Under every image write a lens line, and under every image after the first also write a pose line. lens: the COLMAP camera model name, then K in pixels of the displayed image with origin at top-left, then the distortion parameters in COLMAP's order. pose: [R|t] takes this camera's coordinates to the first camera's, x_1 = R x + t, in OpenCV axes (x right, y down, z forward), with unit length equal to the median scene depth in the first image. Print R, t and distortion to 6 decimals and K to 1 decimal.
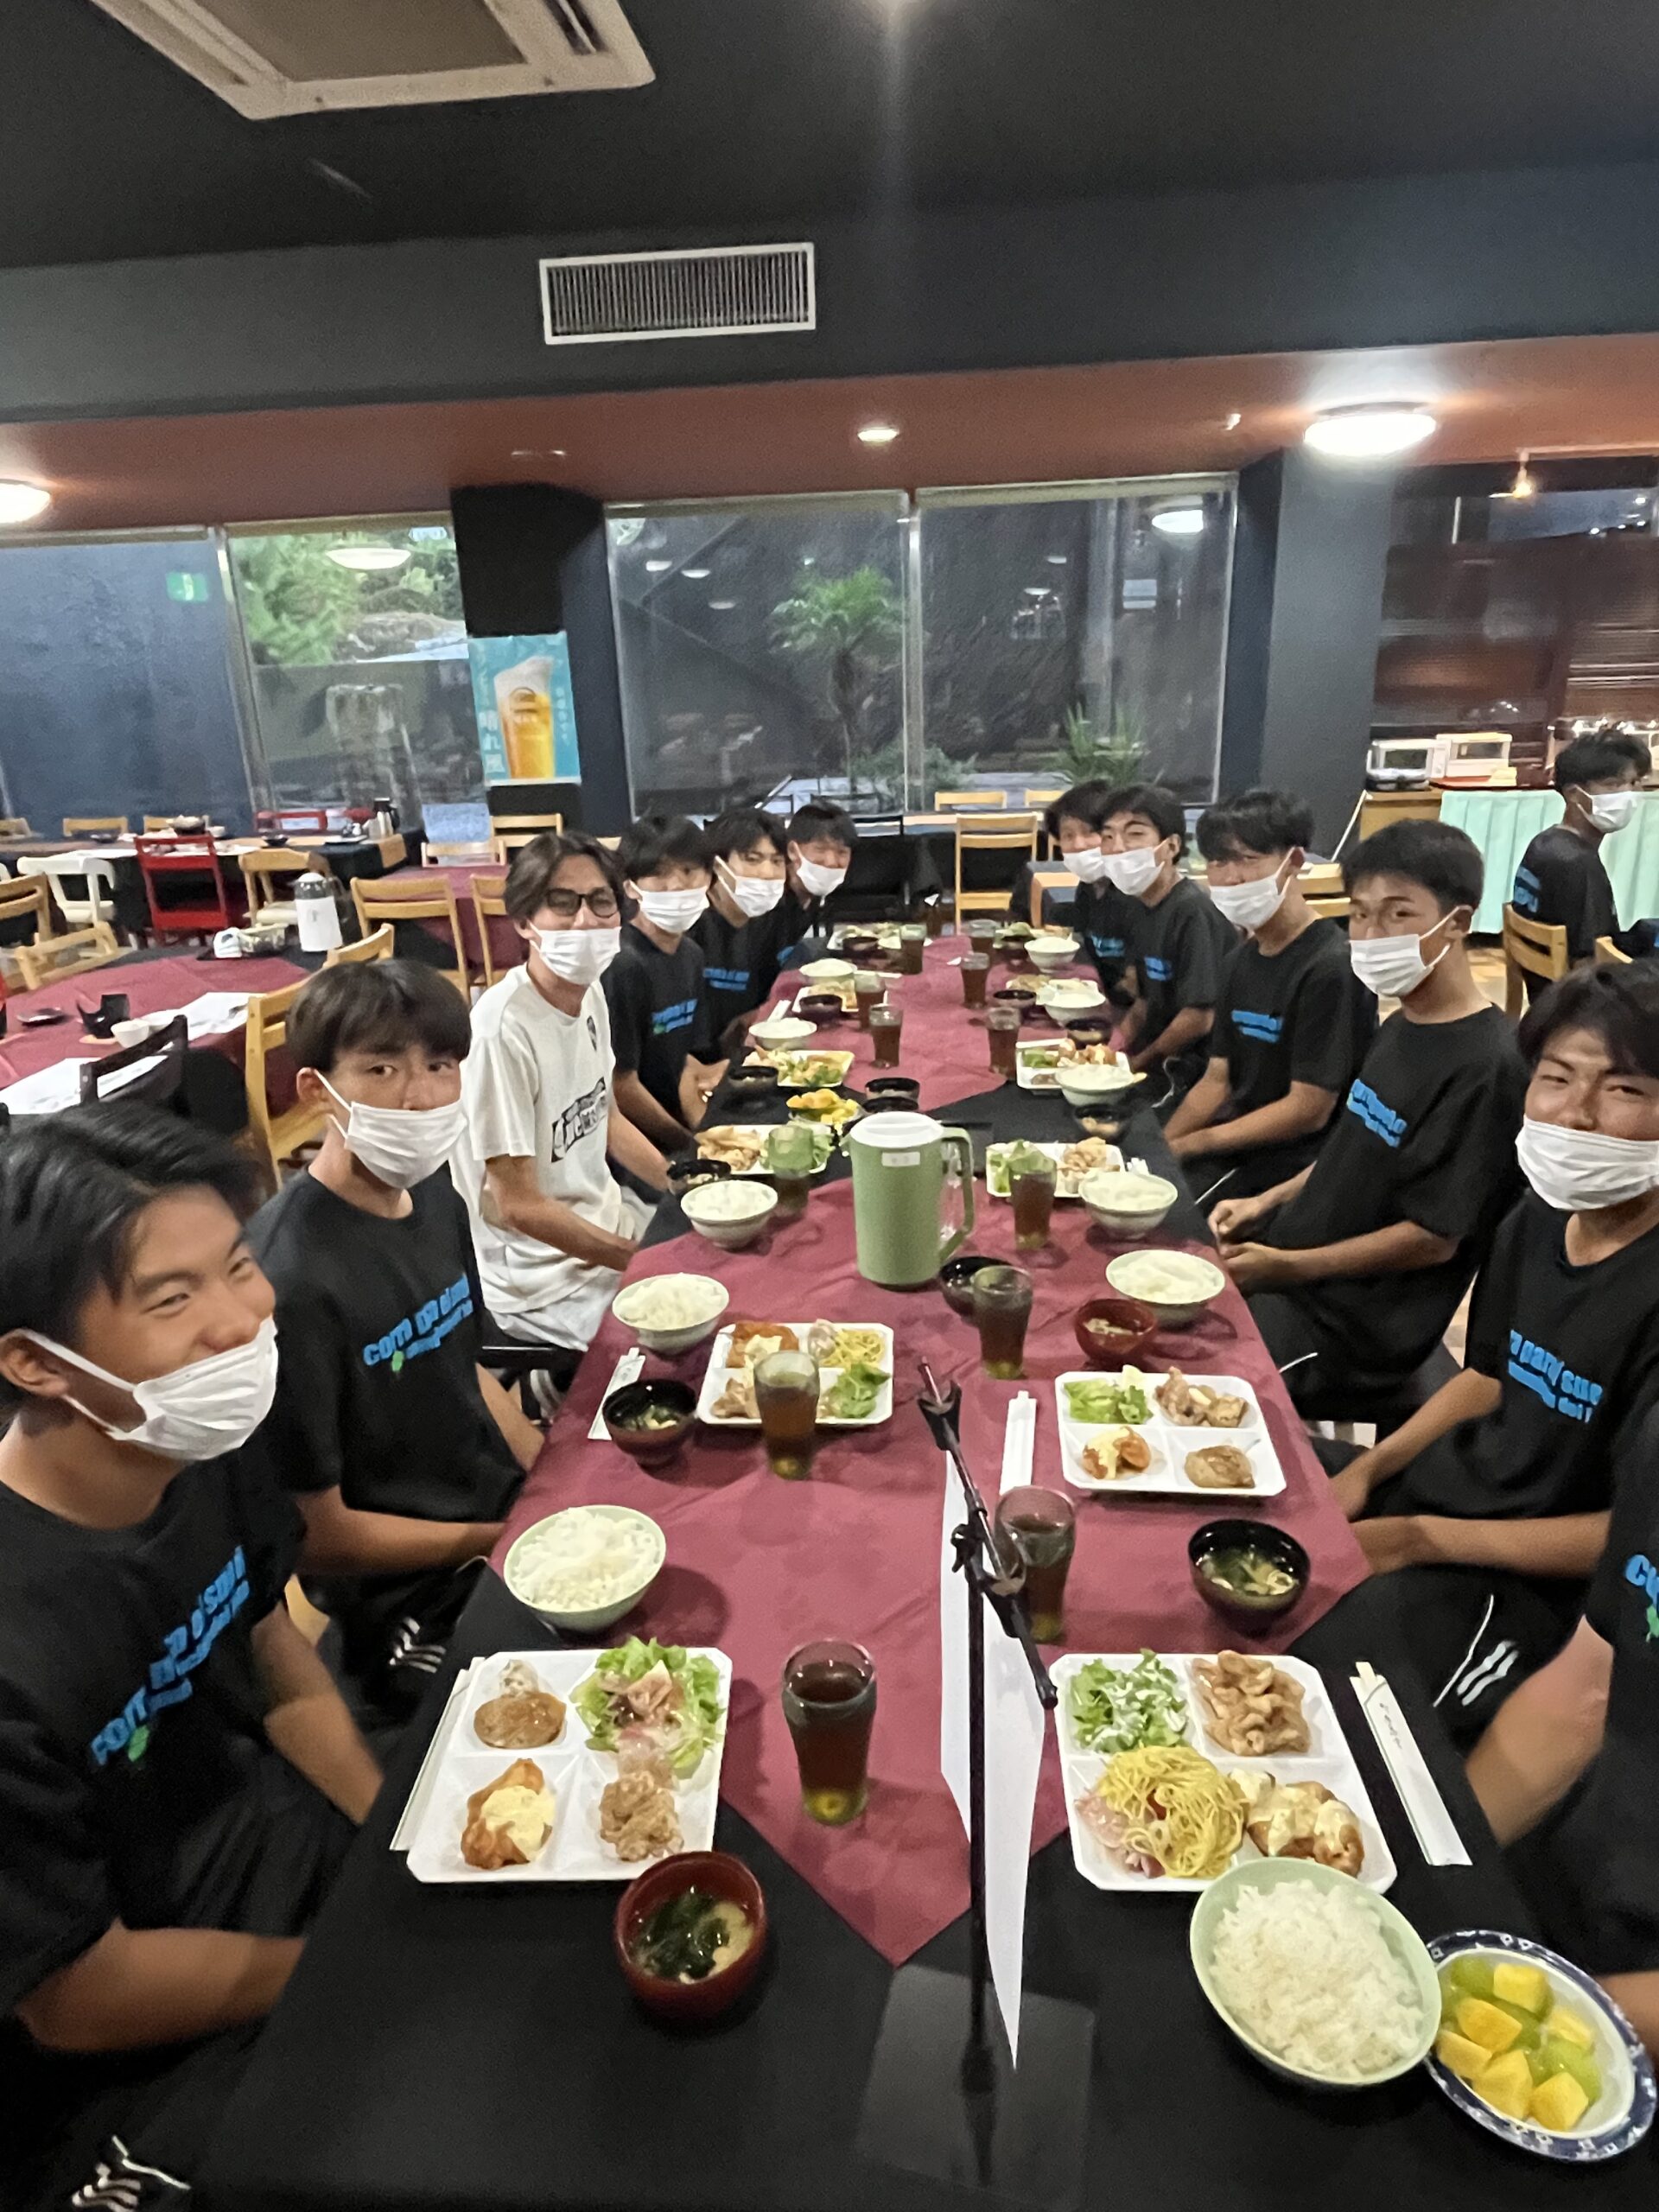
lens RADIAL K [[1291.5, 0, 829.5], [0, 1291.5, 1106.0], [0, 0, 1]] dist [-0.000683, 0.000814]
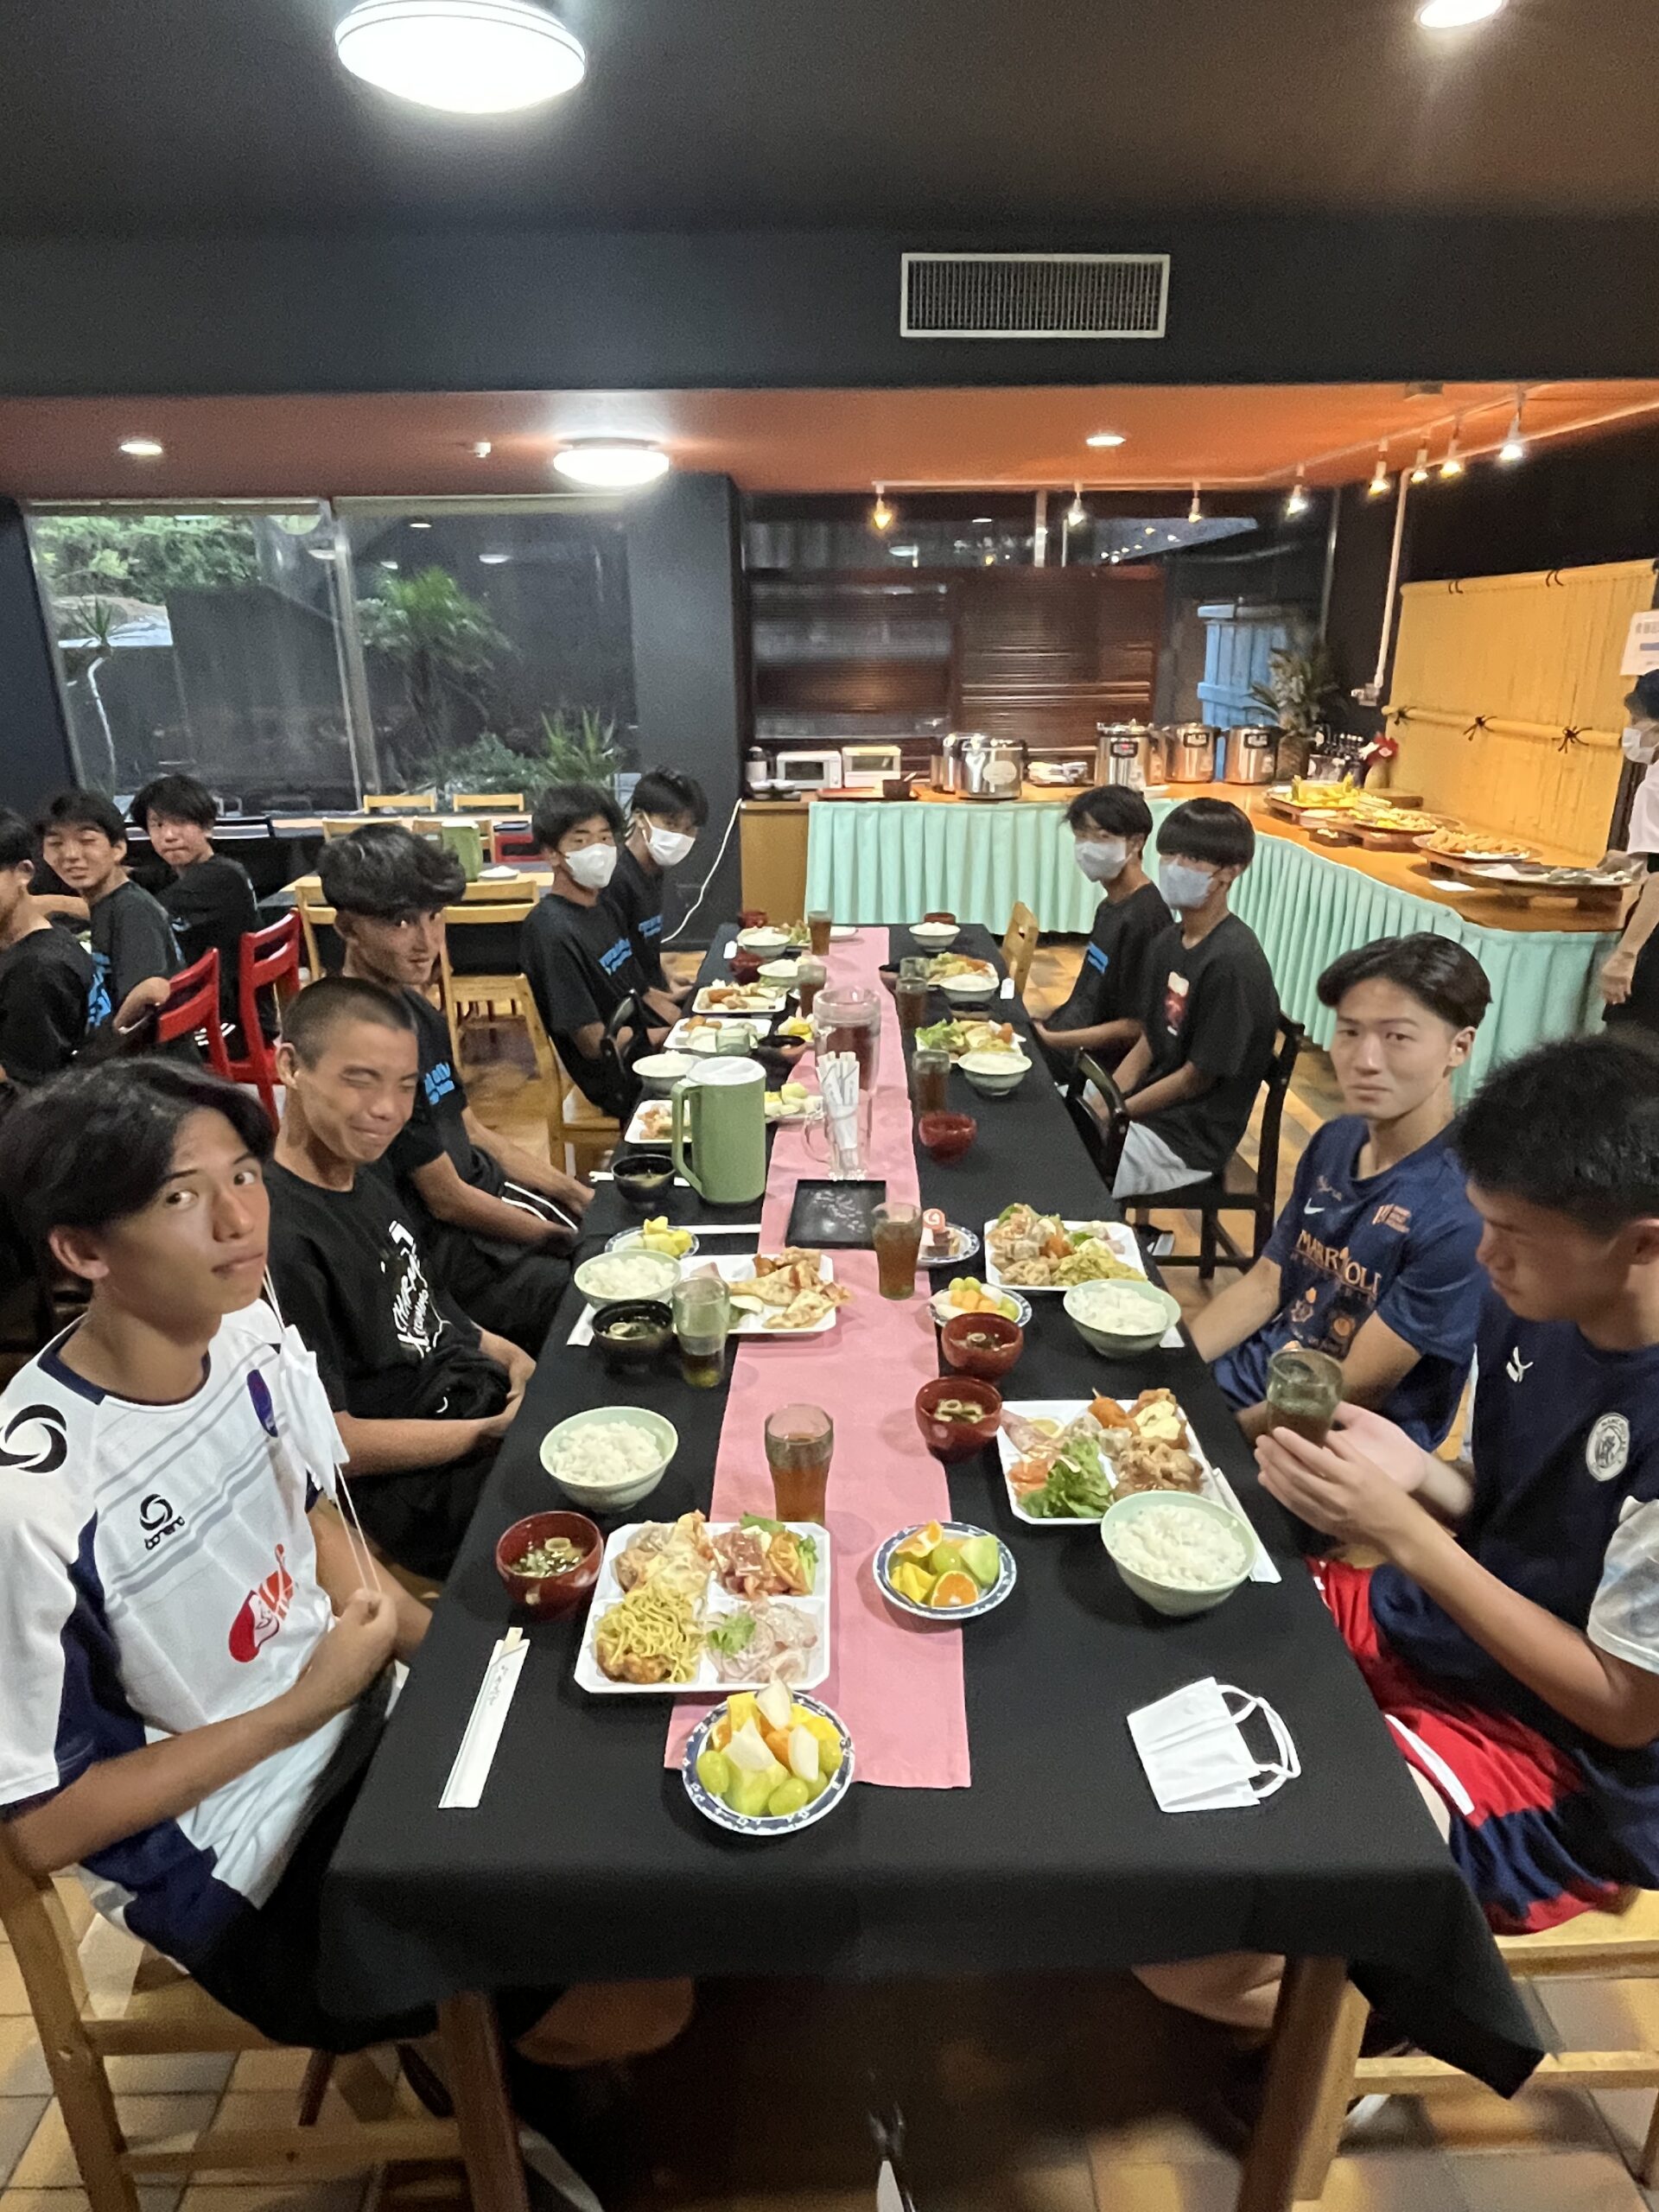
lens RADIAL K [[1291.5, 0, 829.5], [0, 1291.5, 1106.0], [0, 0, 1]] dist [-0.000683, 0.000814]
pose [[0.994637, -0.011501, 0.102786, 0.369254], [0.011066, 0.999927, 0.004809, 0.001432], [-0.102834, -0.003646, 0.994692, -0.056119]]
